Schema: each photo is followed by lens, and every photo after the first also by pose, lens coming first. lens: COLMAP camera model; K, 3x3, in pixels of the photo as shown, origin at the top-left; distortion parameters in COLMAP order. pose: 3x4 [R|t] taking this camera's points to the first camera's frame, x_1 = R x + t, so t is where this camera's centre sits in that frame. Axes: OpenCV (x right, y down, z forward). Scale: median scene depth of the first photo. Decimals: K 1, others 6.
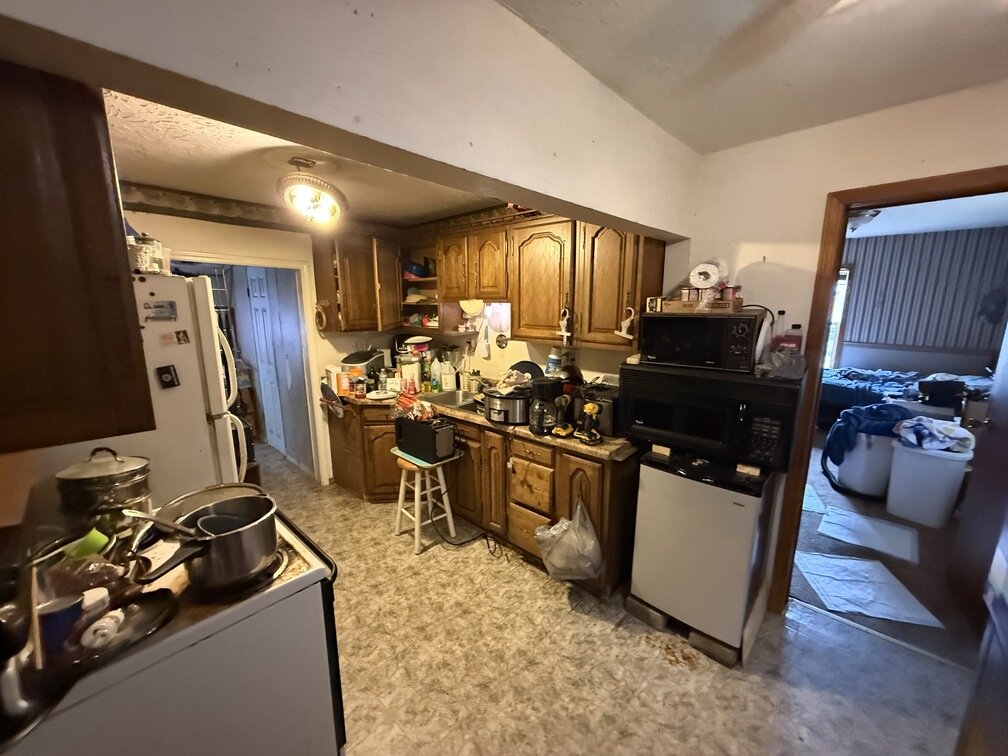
lens RADIAL K [[403.9, 0, 504.4], [0, 403.9, 379.9], [0, 0, 1]] dist [-0.002243, -0.000076]
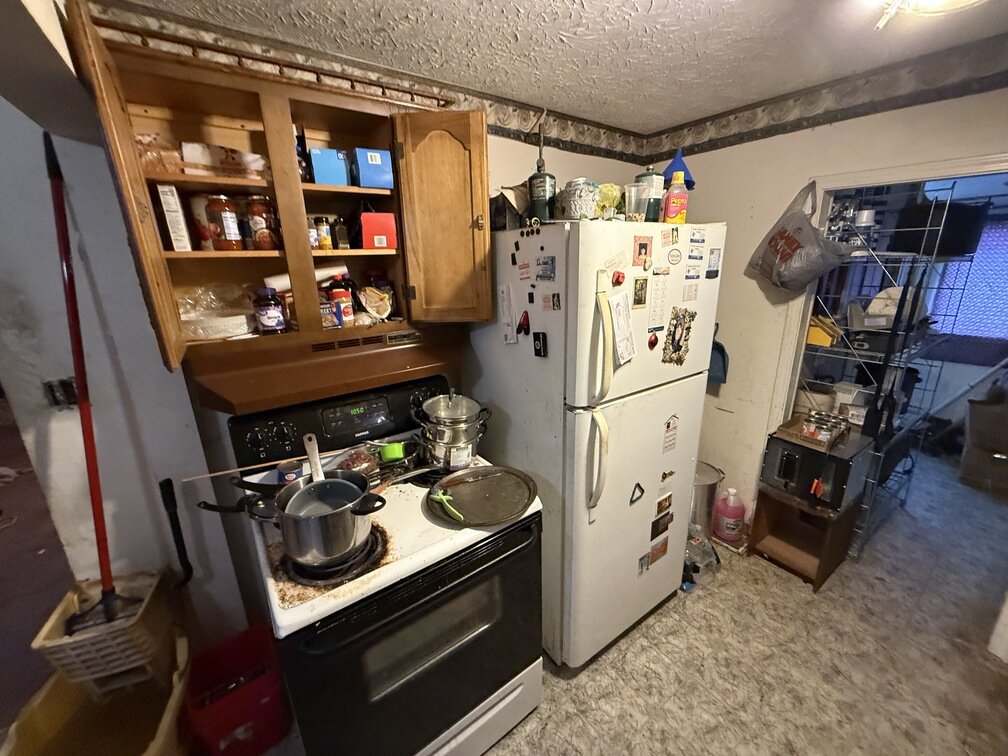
lens RADIAL K [[403.9, 0, 506.9], [0, 403.9, 374.2], [0, 0, 1]] dist [-0.002243, -0.000076]
pose [[-0.206450, 0.282314, -0.936844, 0.030614], [-0.171702, 0.932161, 0.318740, -0.214410], [0.963274, 0.226661, -0.143971, 1.063143]]
